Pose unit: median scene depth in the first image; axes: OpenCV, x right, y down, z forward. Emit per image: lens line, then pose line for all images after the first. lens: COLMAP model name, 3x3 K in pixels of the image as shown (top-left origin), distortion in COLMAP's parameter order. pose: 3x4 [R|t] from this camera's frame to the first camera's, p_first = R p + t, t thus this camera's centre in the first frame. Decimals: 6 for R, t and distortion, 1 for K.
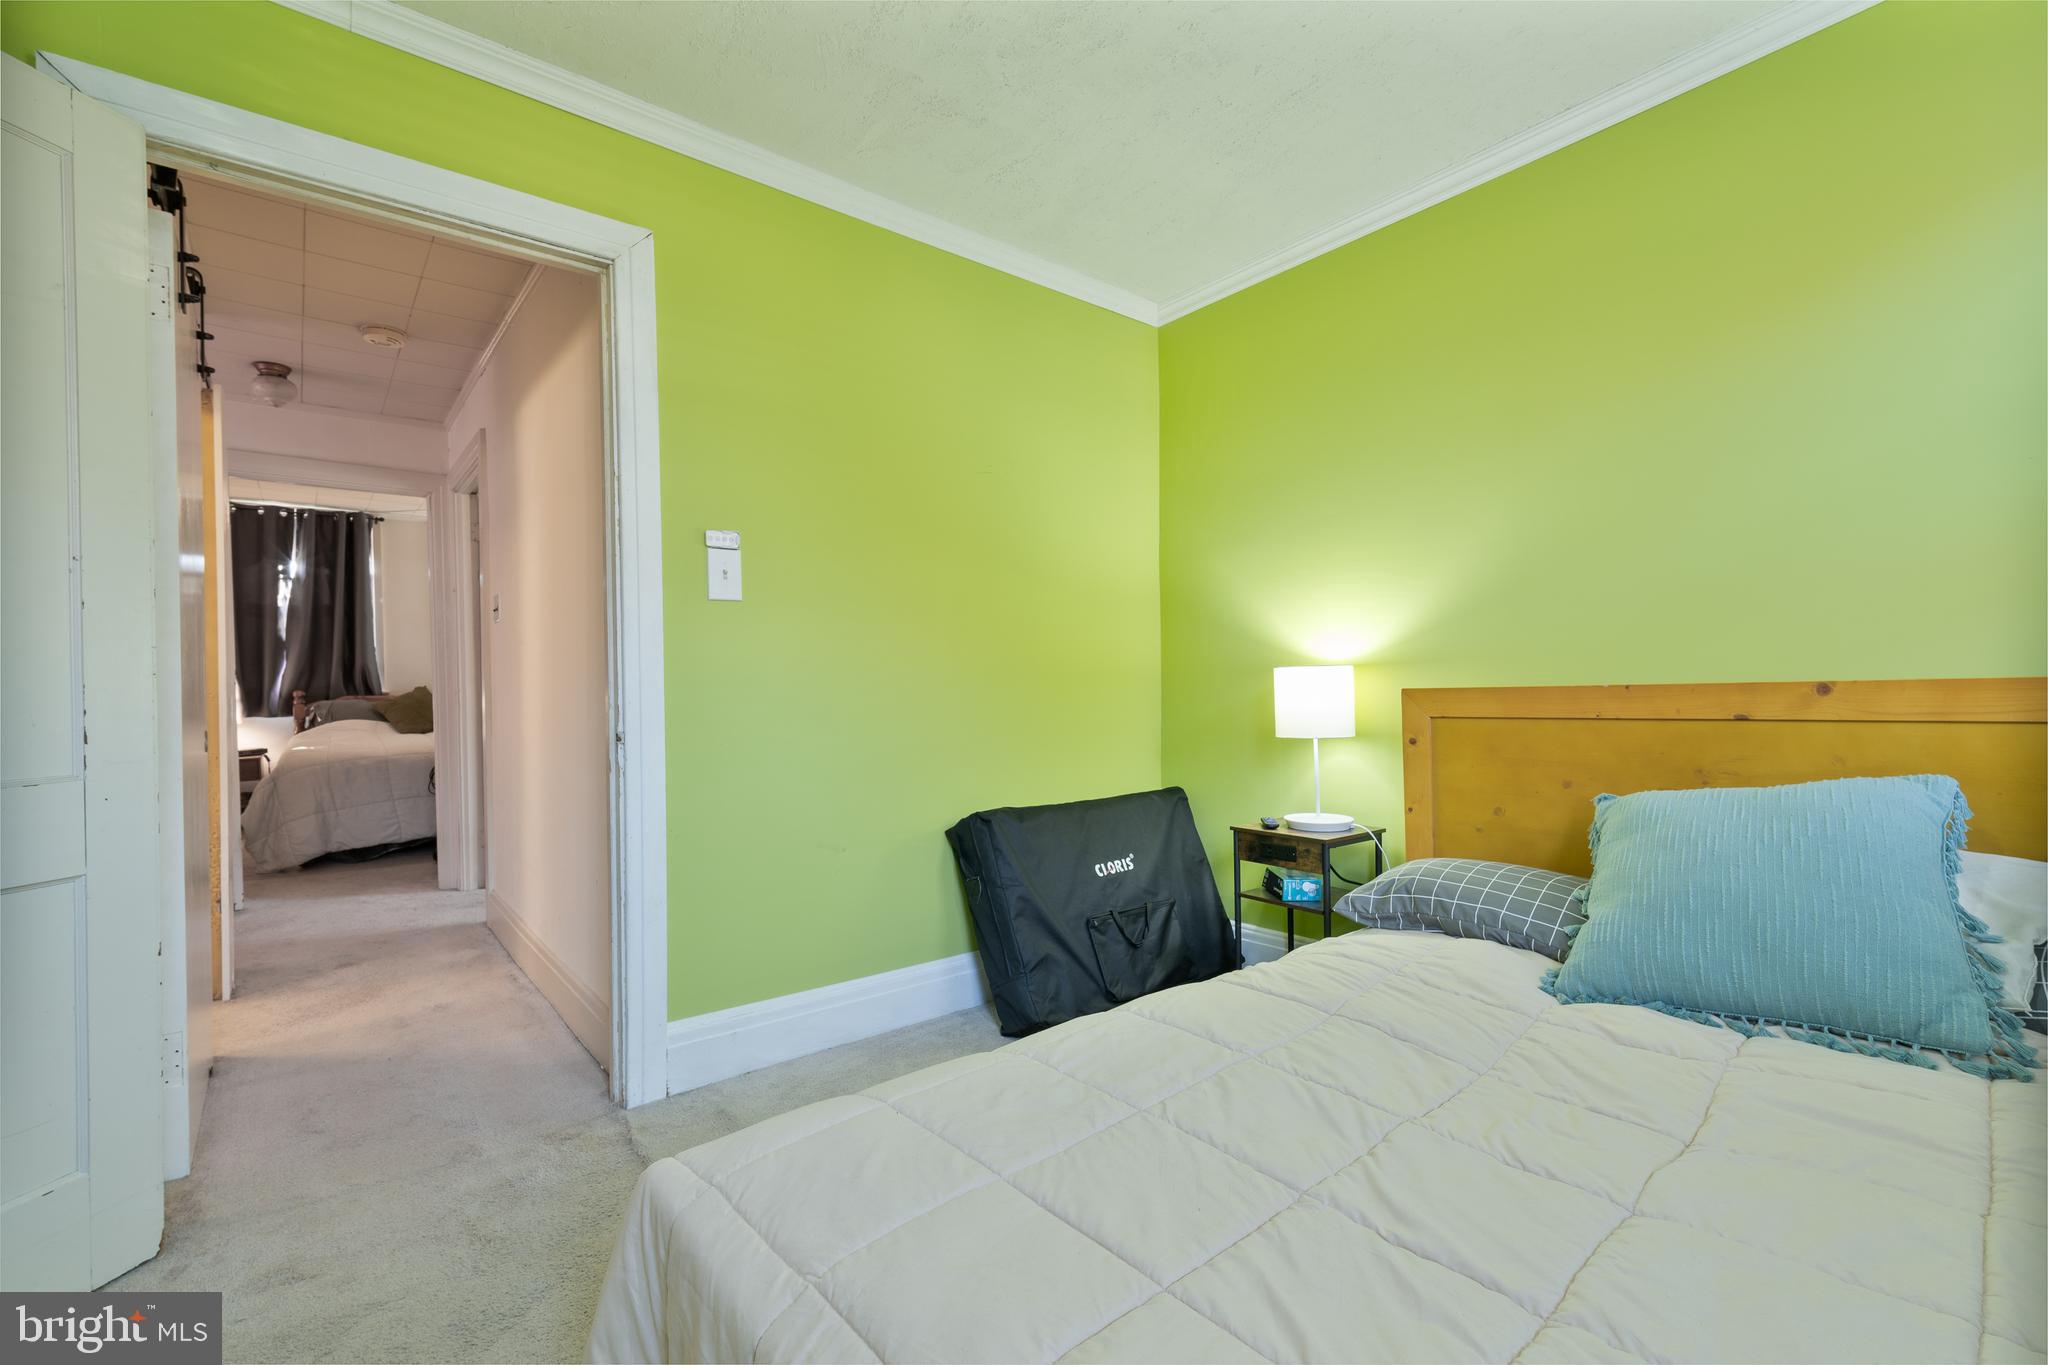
lens RADIAL K [[886.8, 0, 1032.9], [0, 886.8, 686.7], [0, 0, 1]] dist [0.004011, 0.001656]
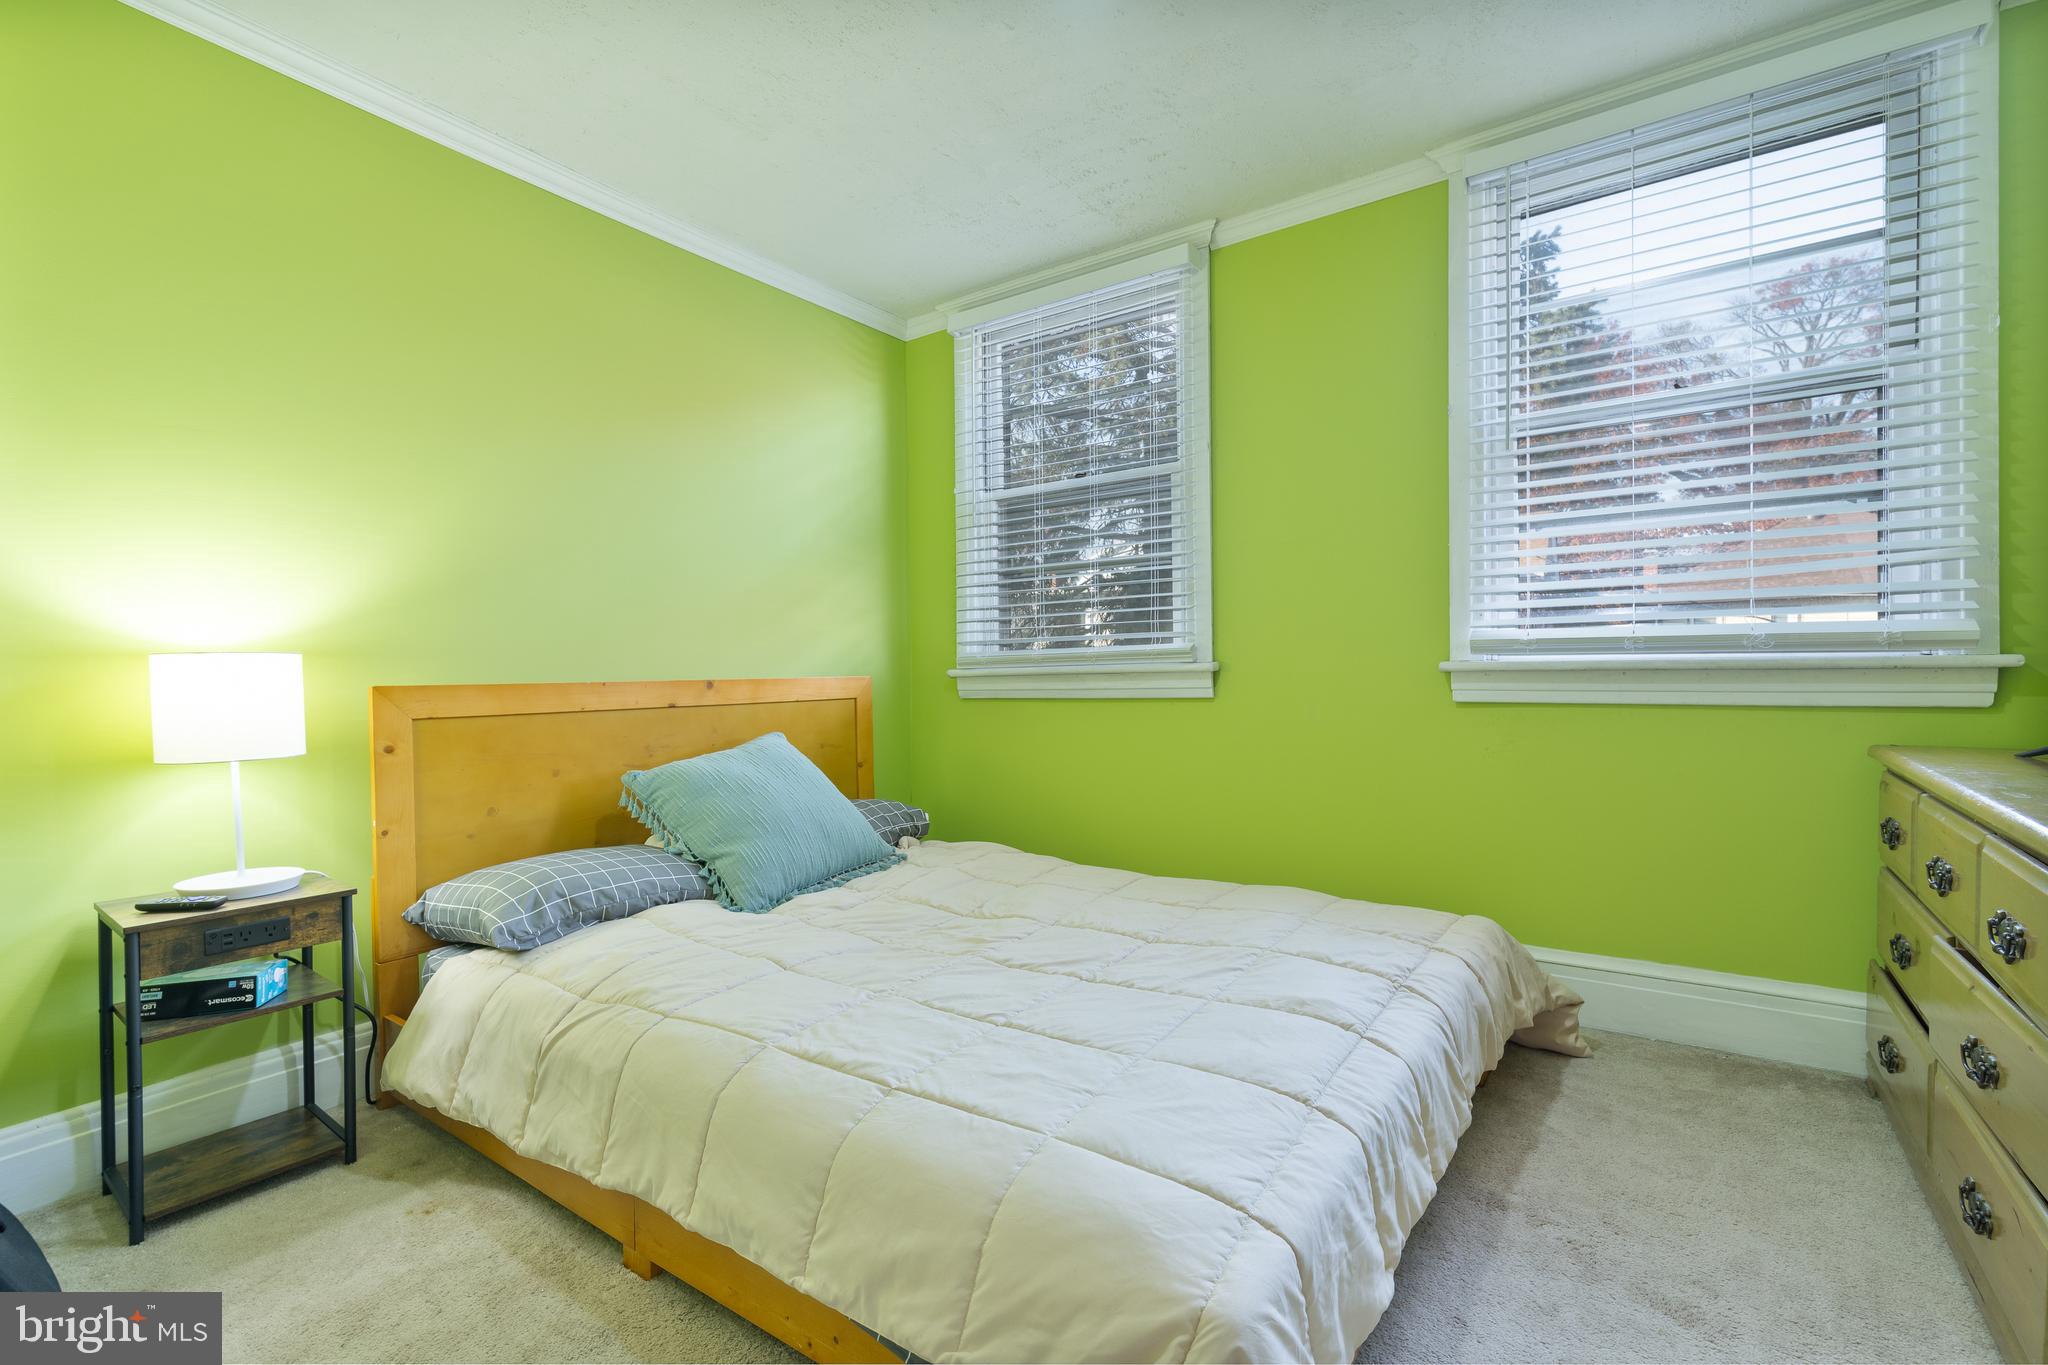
lens RADIAL K [[886.8, 0, 1022.4], [0, 886.8, 687.1], [0, 0, 1]] dist [0.004011, 0.001656]
pose [[-0.283785, 0.009714, 0.958839, -0.567559], [0.015061, 0.999870, -0.005672, 0.018033], [-0.958770, 0.012831, -0.283895, 0.711549]]
